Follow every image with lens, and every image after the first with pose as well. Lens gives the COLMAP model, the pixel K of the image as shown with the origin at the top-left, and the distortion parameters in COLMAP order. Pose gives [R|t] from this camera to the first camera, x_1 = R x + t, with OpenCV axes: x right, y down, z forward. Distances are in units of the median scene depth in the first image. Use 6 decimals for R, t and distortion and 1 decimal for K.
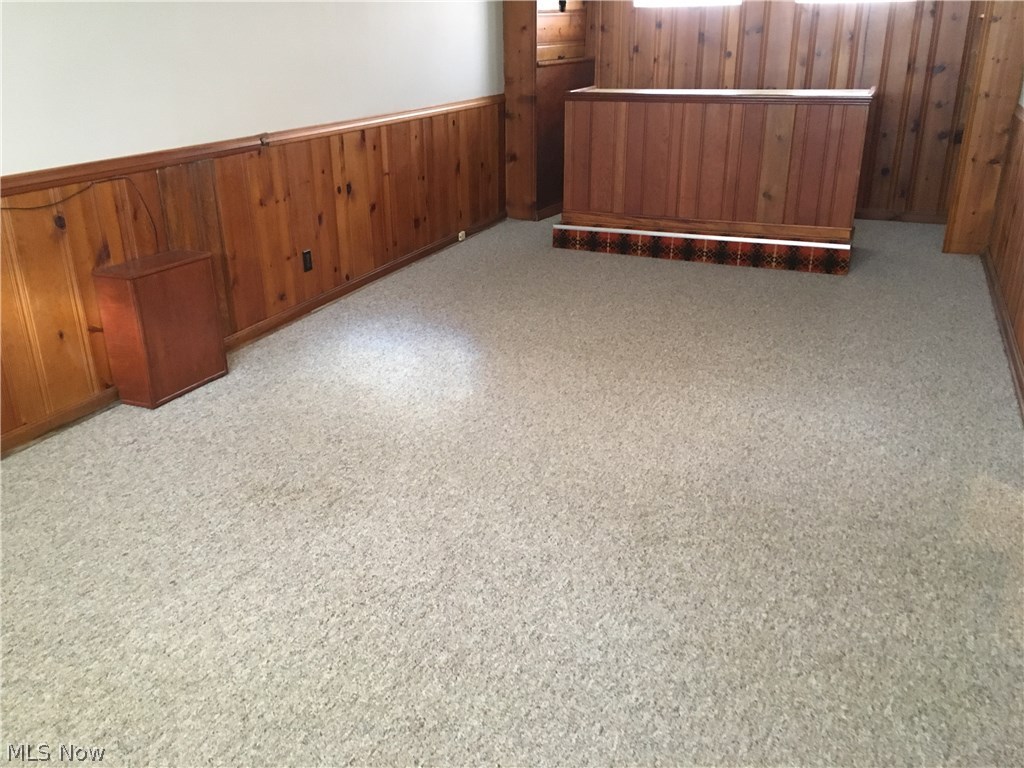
lens RADIAL K [[876.0, 0, 510.0], [0, 876.0, 388.3], [0, 0, 1]] dist [0.069488, -0.088669]
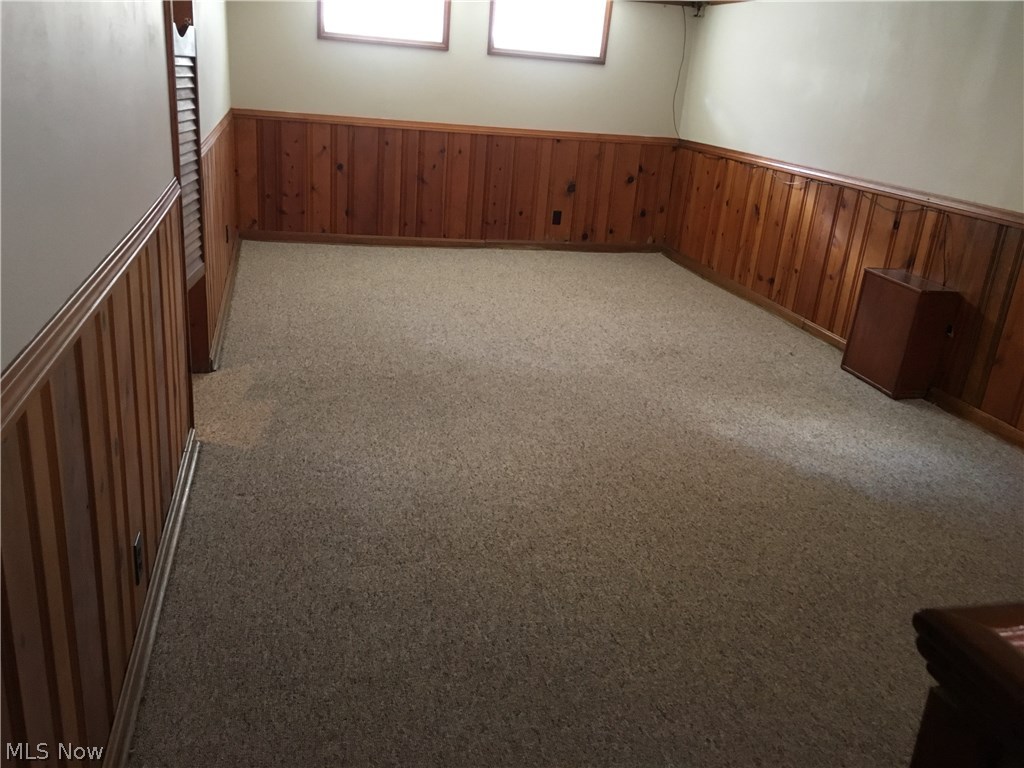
lens RADIAL K [[876.0, 0, 510.0], [0, 876.0, 388.3], [0, 0, 1]] dist [0.069488, -0.088669]
pose [[-0.803034, 0.153015, -0.575954, 0.896384], [-0.286677, 0.748109, 0.598456, -0.706566], [0.522449, 0.645693, -0.556891, 1.742877]]
